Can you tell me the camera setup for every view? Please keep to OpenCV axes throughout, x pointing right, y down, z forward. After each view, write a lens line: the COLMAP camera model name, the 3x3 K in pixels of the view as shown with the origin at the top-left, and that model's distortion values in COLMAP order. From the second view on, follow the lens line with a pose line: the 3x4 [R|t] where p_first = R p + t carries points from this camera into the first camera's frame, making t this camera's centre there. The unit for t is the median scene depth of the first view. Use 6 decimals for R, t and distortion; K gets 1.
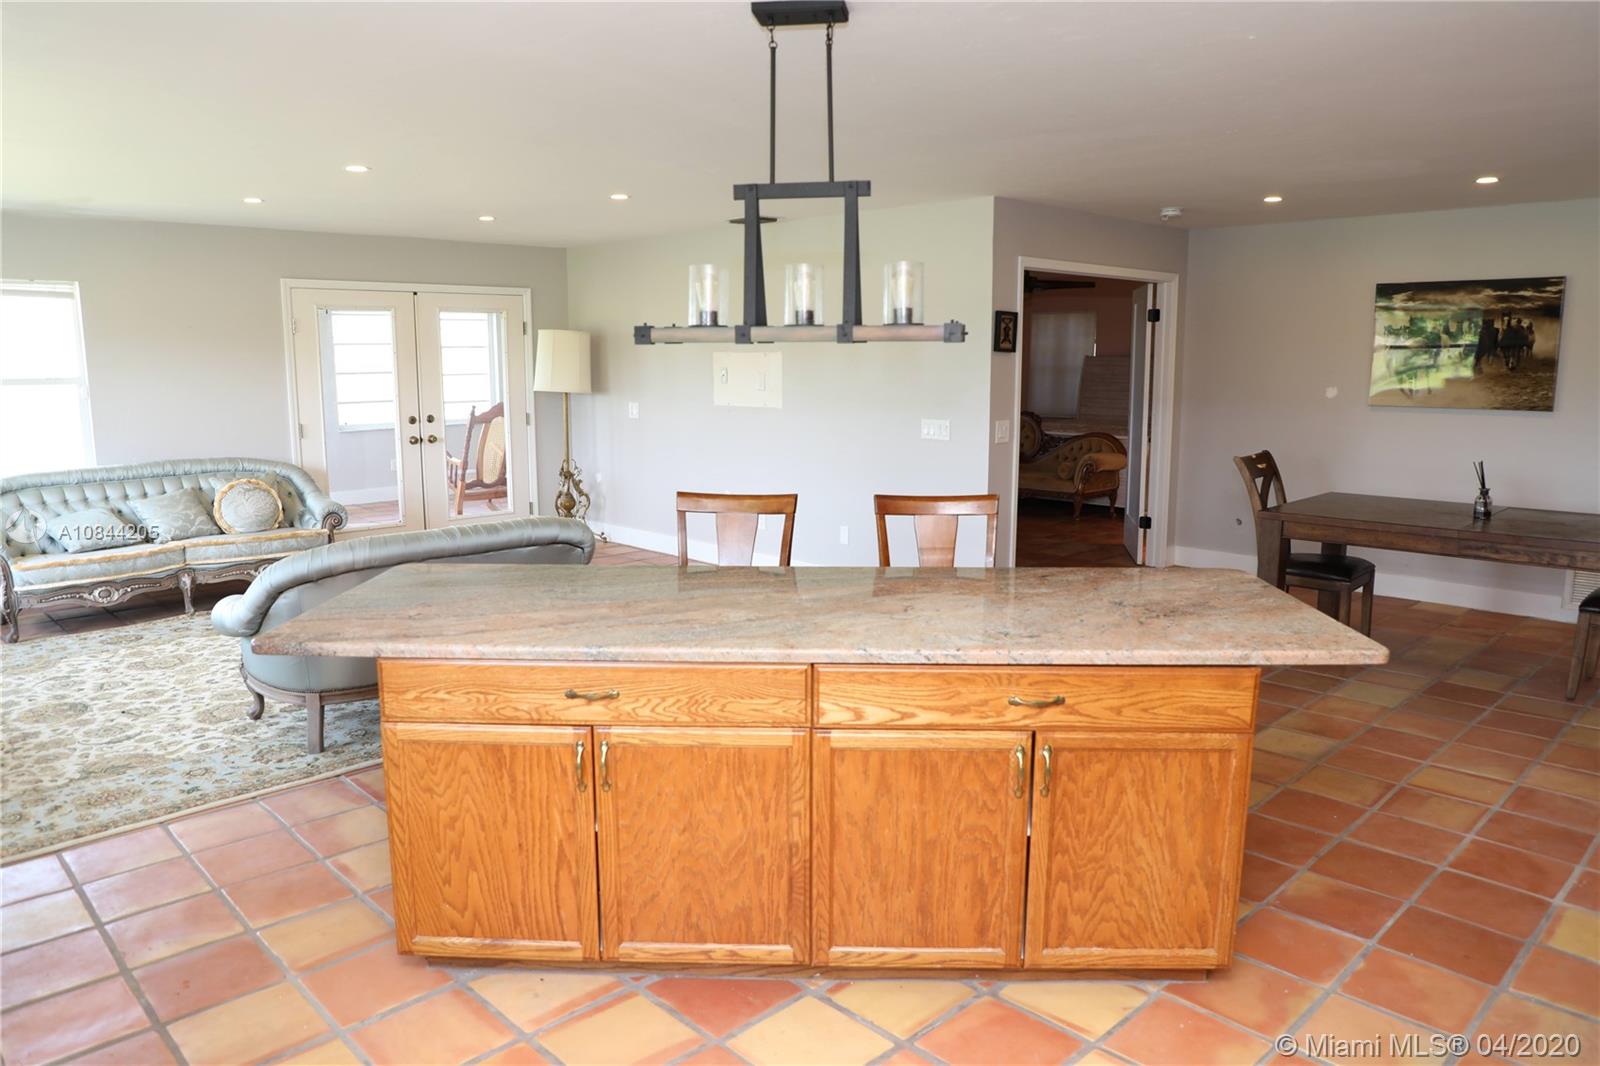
lens RADIAL K [[1093.1, 0, 789.6], [0, 1093.1, 537.4], [0, 0, 1]] dist [-0.072376, 0.038466]
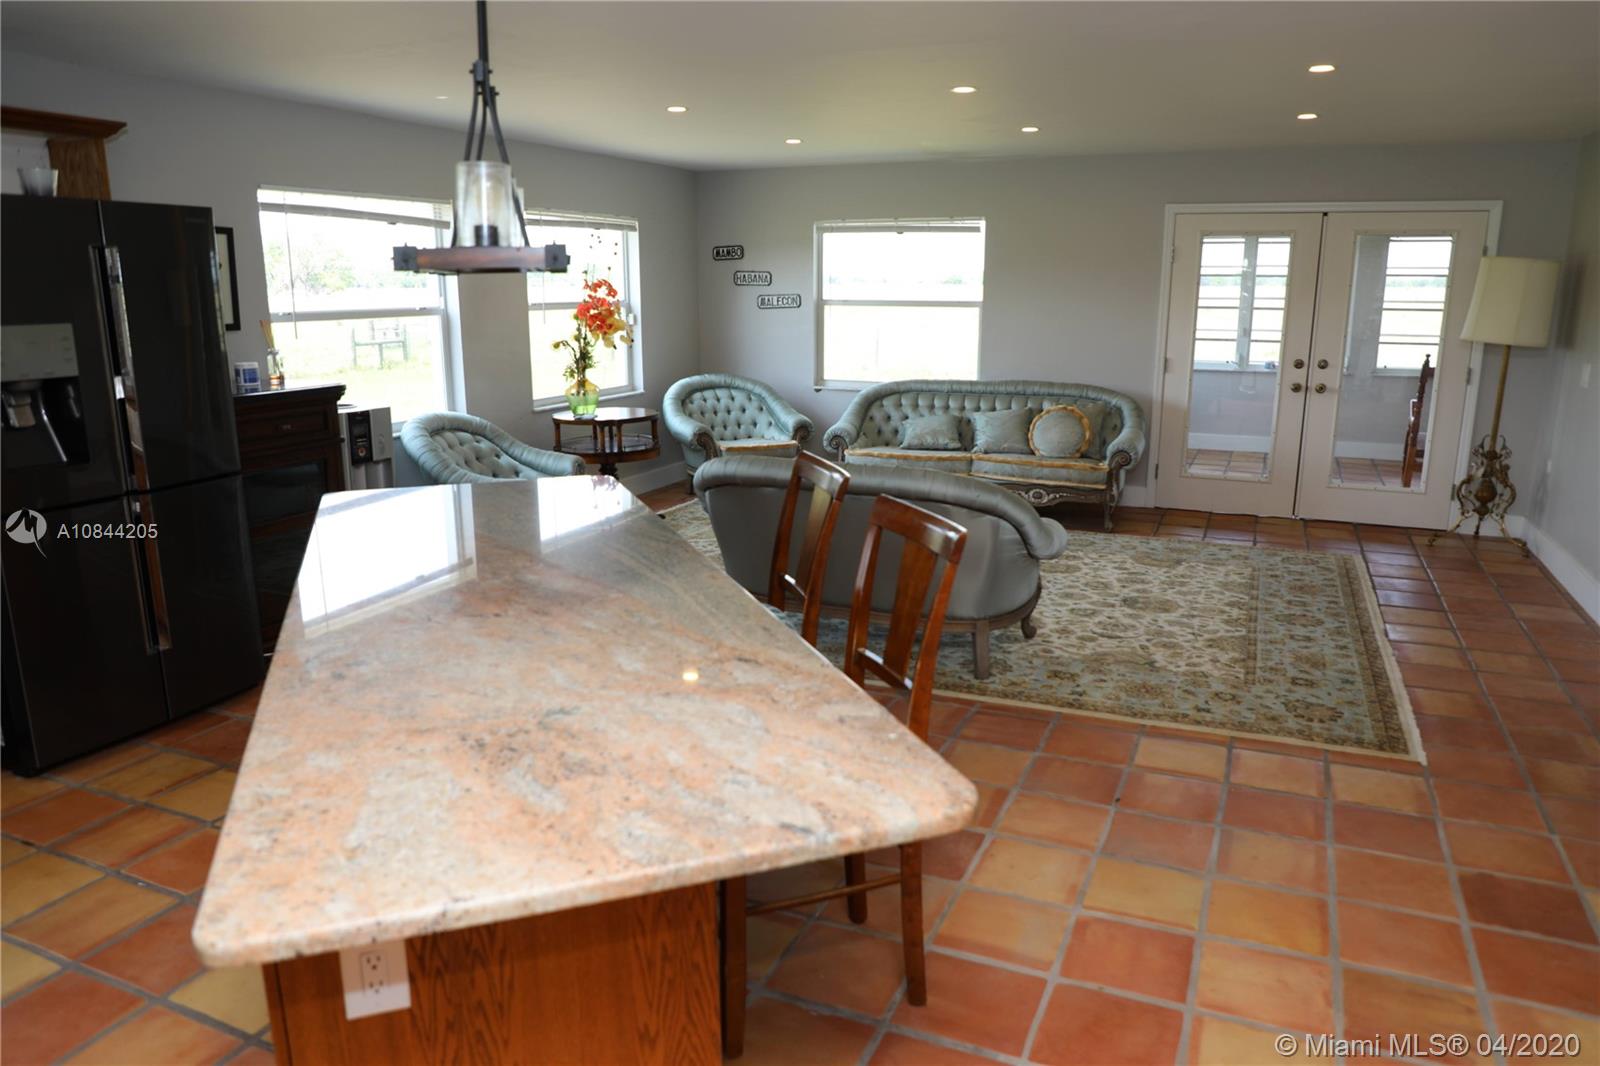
lens RADIAL K [[1093.1, 0, 789.6], [0, 1093.1, 537.4], [0, 0, 1]] dist [-0.072376, 0.038466]
pose [[0.369167, 0.213289, -0.904557, 0.378119], [-0.154664, 0.973836, 0.166503, -0.066632], [0.916403, 0.078435, 0.392496, 0.375663]]
